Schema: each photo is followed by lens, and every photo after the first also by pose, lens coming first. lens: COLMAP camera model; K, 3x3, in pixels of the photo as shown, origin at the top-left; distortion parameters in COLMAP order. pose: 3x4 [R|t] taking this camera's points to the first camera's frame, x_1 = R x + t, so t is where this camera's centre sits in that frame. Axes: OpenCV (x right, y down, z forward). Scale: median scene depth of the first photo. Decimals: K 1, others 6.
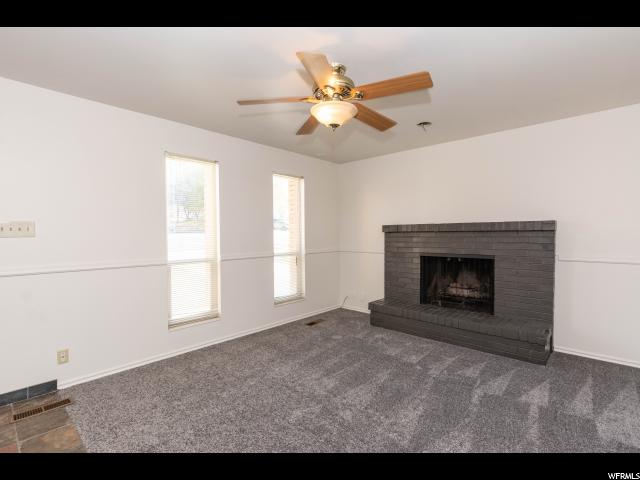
lens RADIAL K [[311.4, 0, 317.6], [0, 311.4, 243.2], [0, 0, 1]] dist [-0.017467, 0.000006]
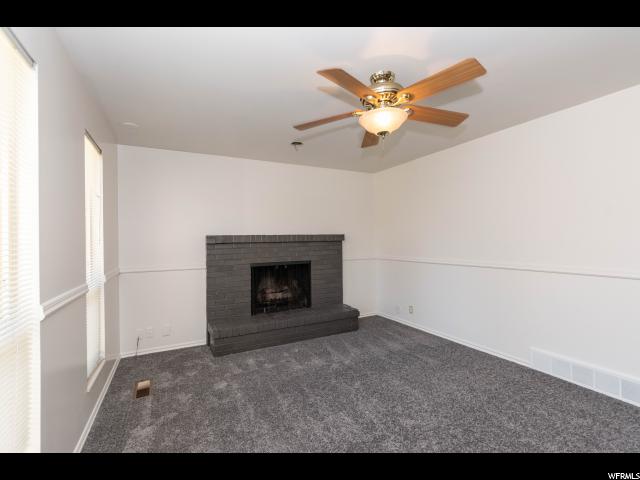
lens RADIAL K [[280.9, 0, 318.3], [0, 280.9, 237.6], [0, 0, 1]] dist [0.000561, -0.000013]
pose [[0.332879, 0.016797, 0.942820, -0.479199], [0.048916, 0.998188, -0.035054, -0.011233], [-0.941700, 0.057788, 0.331454, 0.528510]]
